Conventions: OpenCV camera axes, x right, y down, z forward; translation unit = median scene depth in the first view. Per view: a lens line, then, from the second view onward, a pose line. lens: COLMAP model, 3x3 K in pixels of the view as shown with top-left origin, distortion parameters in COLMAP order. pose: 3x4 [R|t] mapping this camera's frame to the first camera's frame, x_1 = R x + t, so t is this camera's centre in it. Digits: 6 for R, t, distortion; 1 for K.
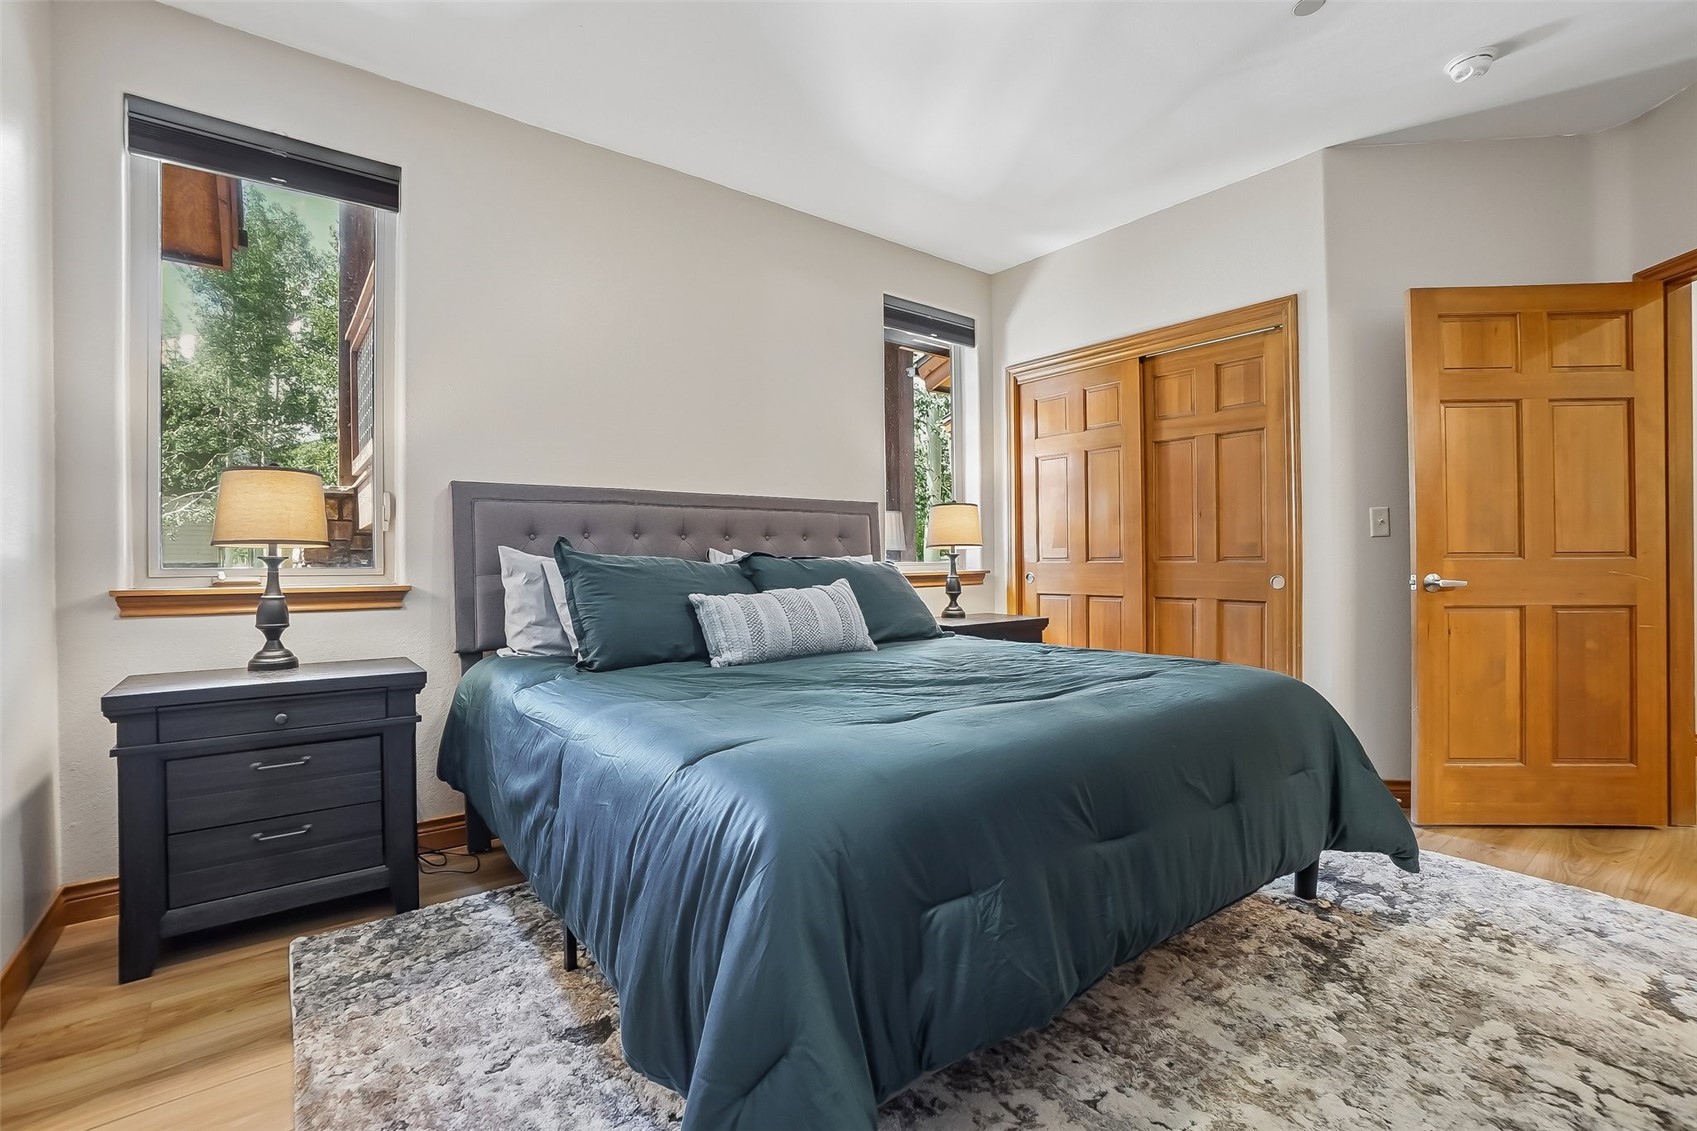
lens RADIAL K [[751.3, 0, 833.4], [0, 751.3, 567.9], [0, 0, 1]] dist [-0.035574, 0.001100]
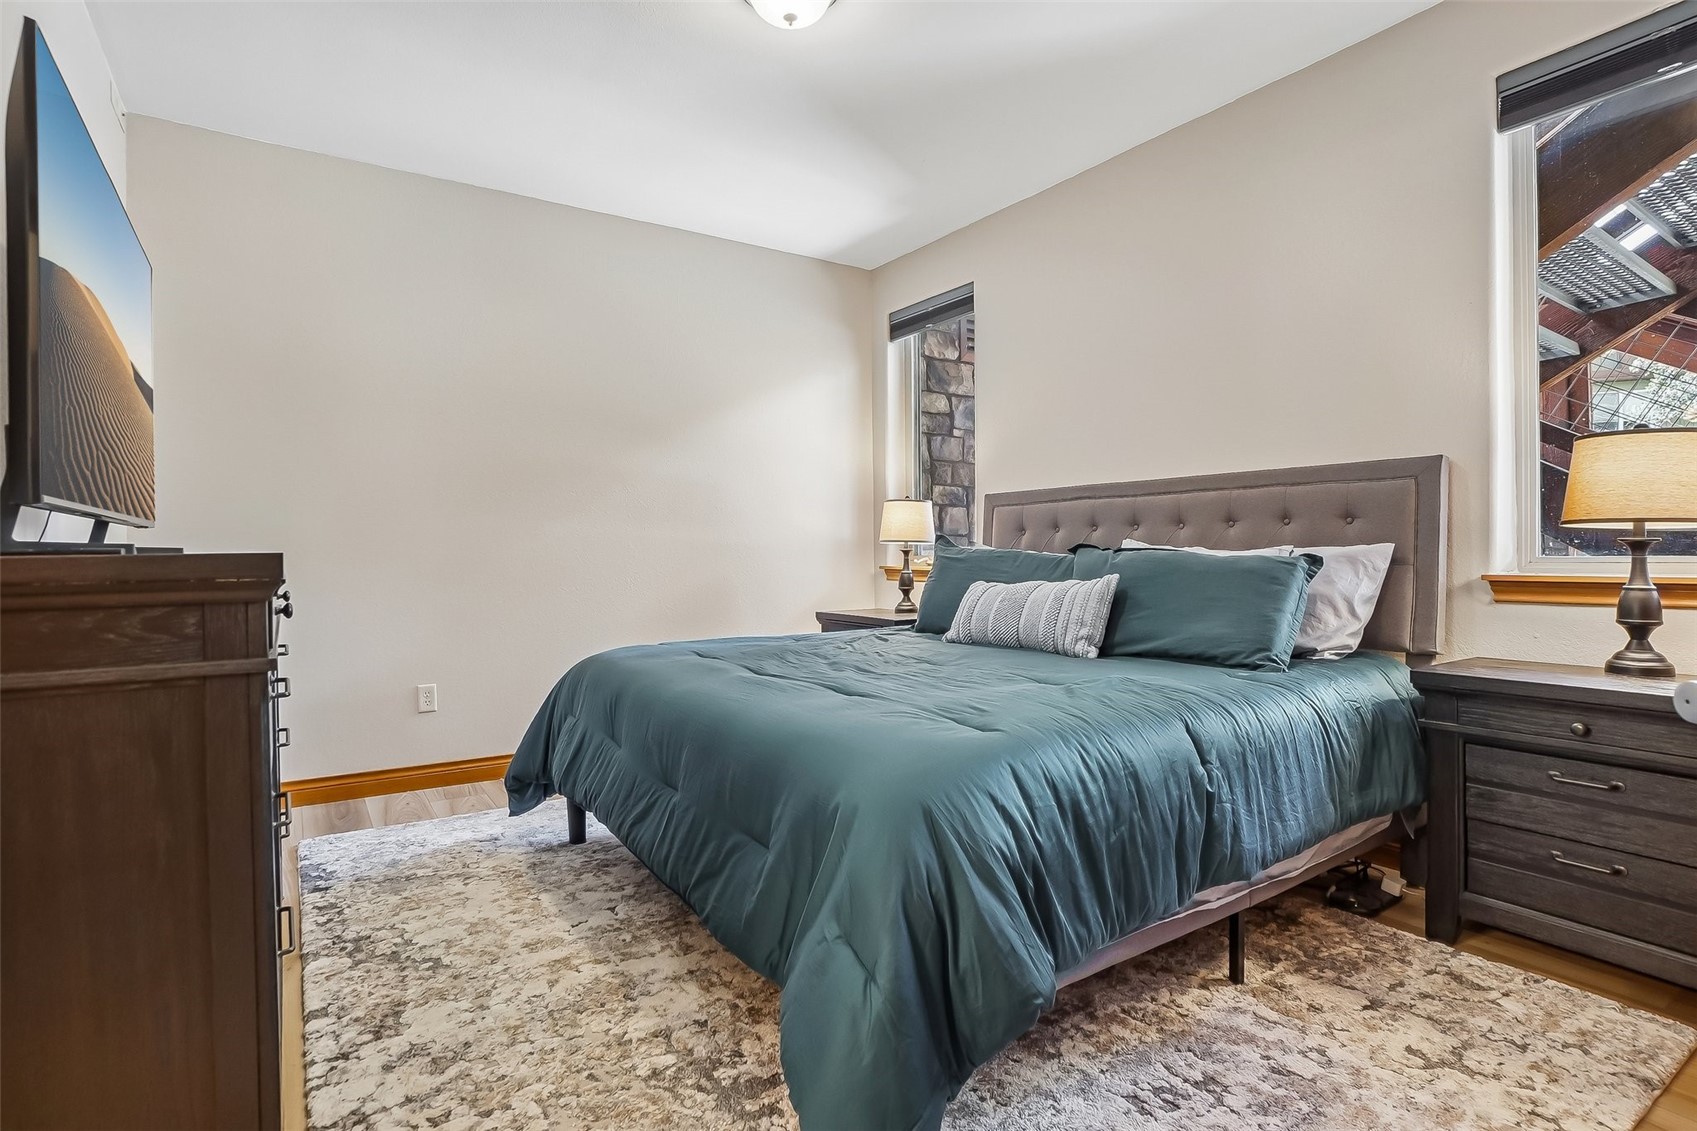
lens RADIAL K [[819.5, 0, 833.8], [0, 819.5, 555.6], [0, 0, 1]] dist [-0.040243, 0.014561]
pose [[-0.063036, 0.010235, -0.997959, 0.234565], [-0.003111, 0.999941, 0.010452, -0.004087], [0.998006, 0.003764, -0.063000, 0.182402]]
